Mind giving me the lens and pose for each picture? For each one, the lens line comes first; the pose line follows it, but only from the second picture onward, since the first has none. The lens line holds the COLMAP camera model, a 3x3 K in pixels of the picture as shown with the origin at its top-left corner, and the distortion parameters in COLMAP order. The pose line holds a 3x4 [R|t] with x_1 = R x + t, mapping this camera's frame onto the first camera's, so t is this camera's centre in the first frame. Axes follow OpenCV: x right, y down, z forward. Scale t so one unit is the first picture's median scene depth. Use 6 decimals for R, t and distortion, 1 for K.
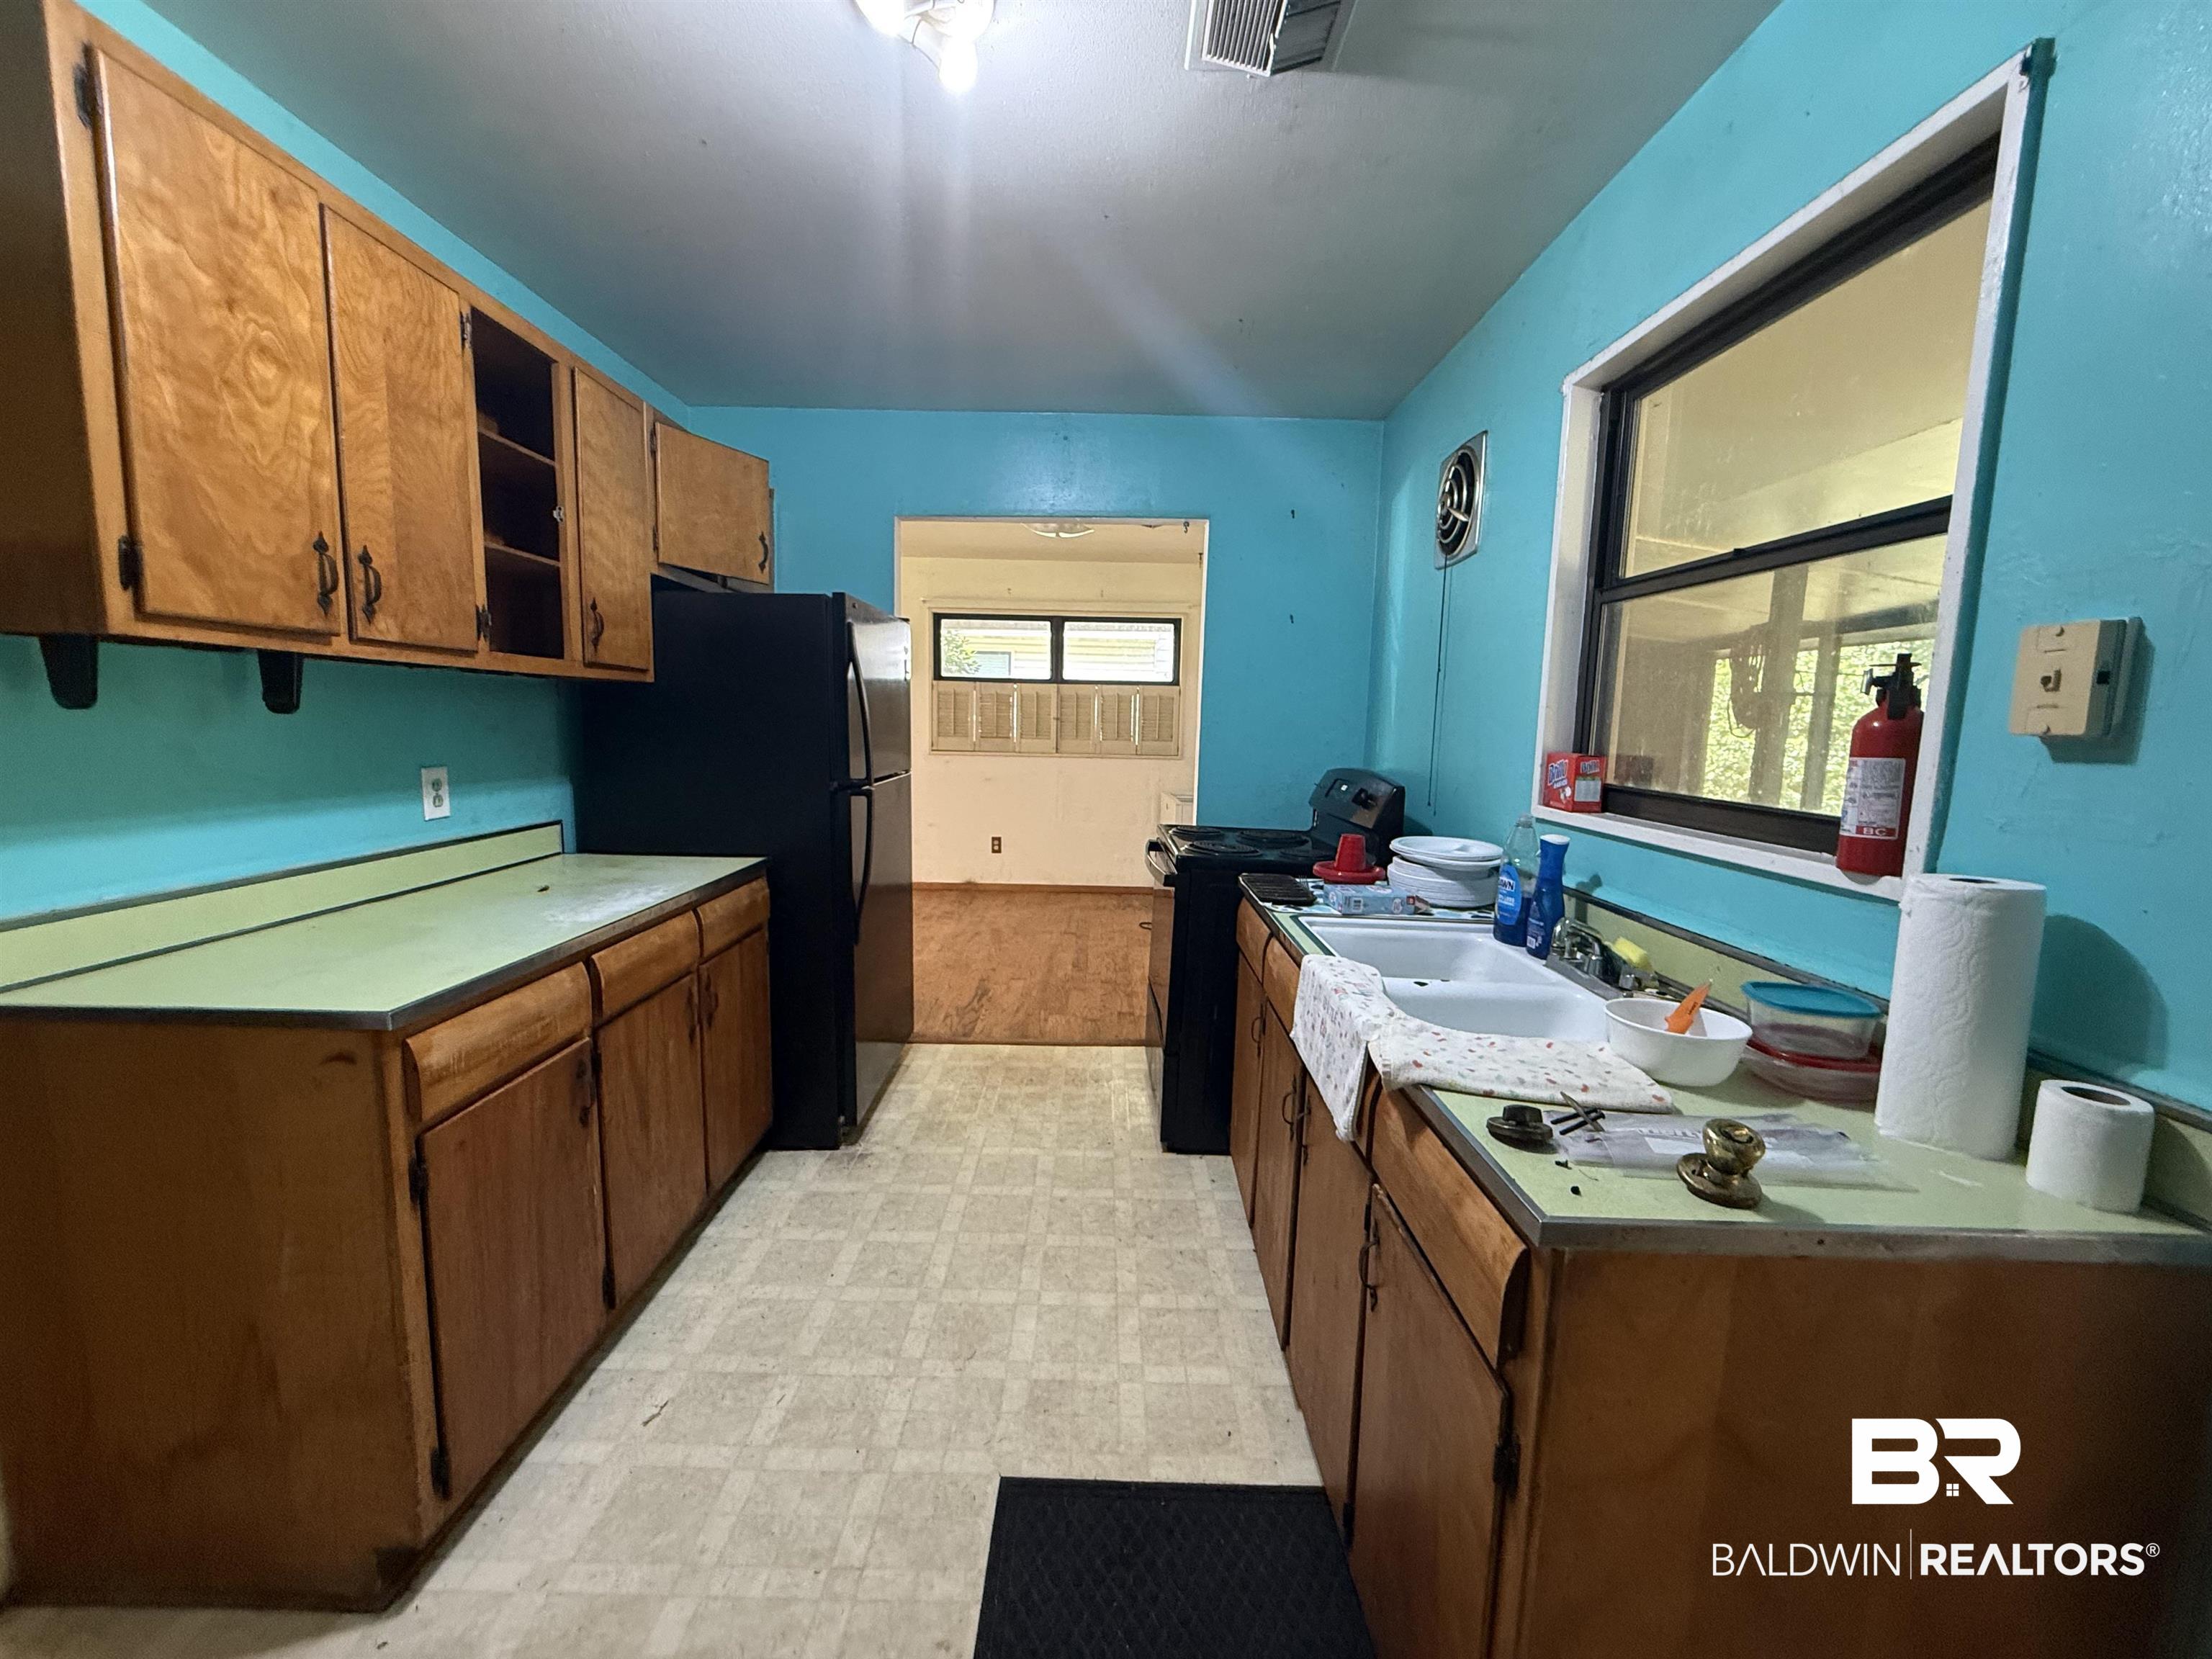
lens RADIAL K [[880.4, 0, 1106.0], [0, 880.4, 829.5], [0, 0, 1]] dist [-0.000363, -0.000012]
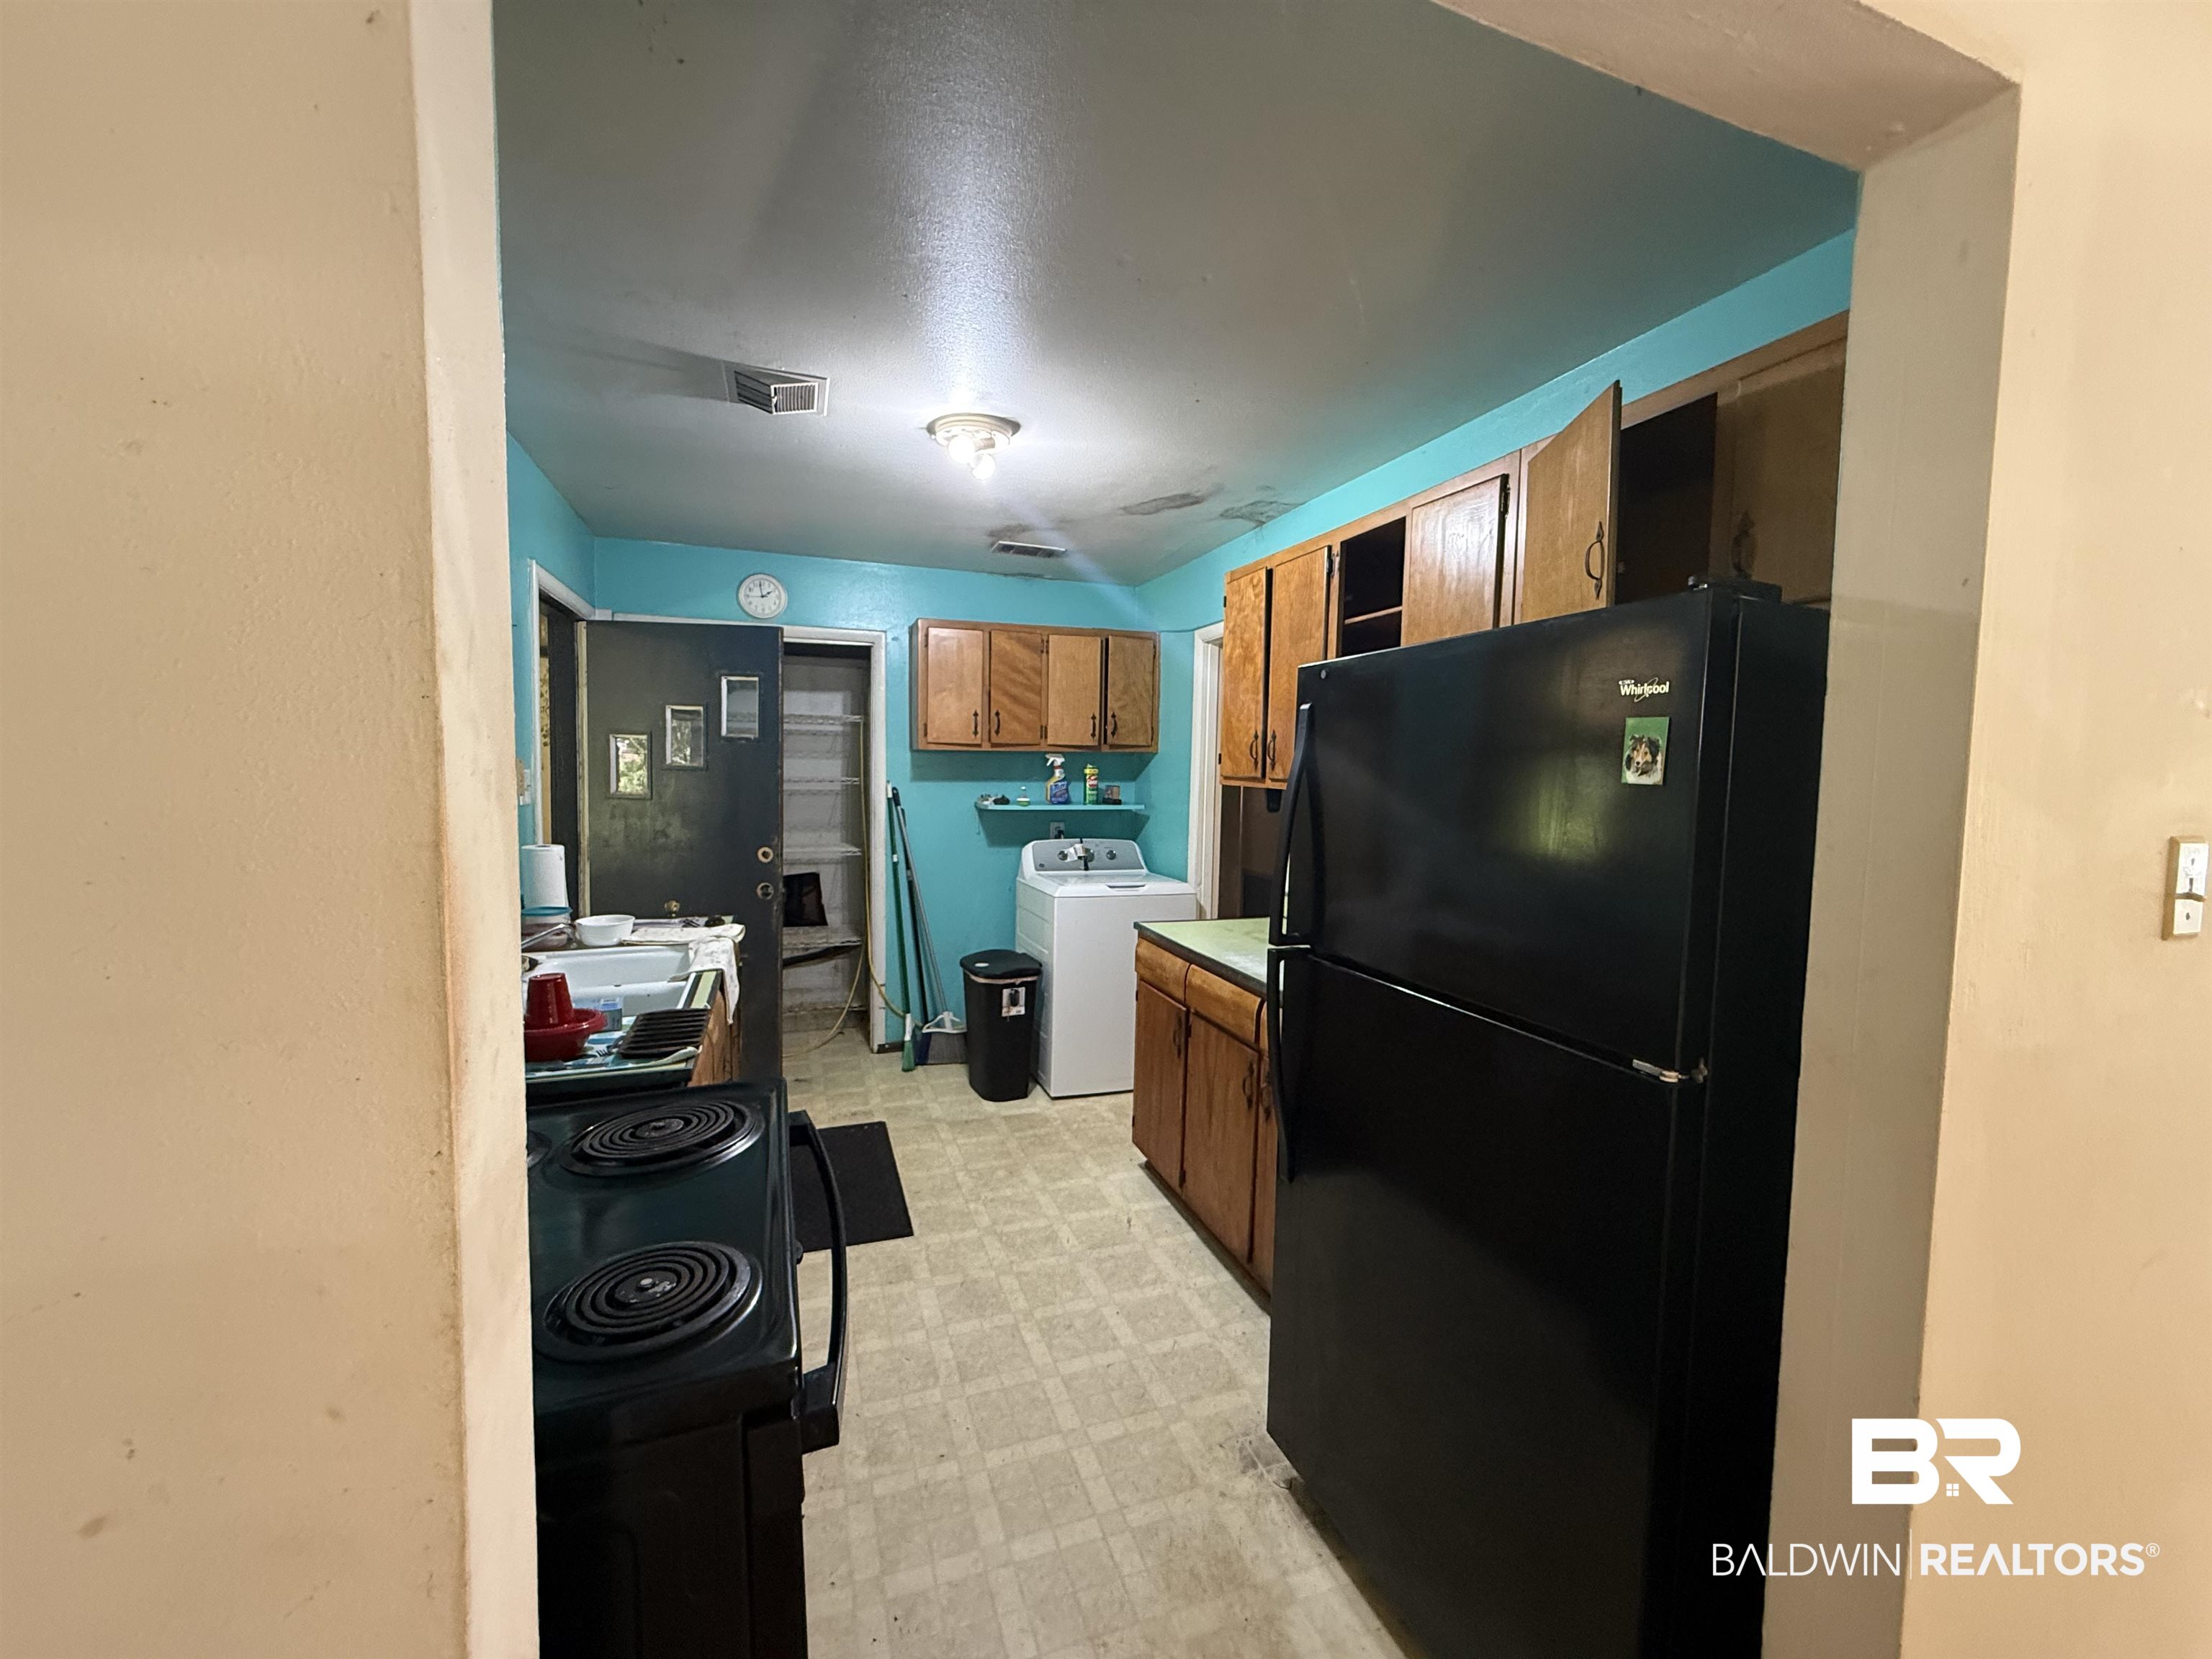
lens RADIAL K [[880.4, 0, 1106.0], [0, 880.4, 829.5], [0, 0, 1]] dist [-0.000363, -0.000012]
pose [[-0.939835, -0.018990, -0.341099, 0.116323], [-0.081334, 0.982182, 0.169419, -0.337639], [0.331804, 0.186969, -0.924634, 2.232848]]
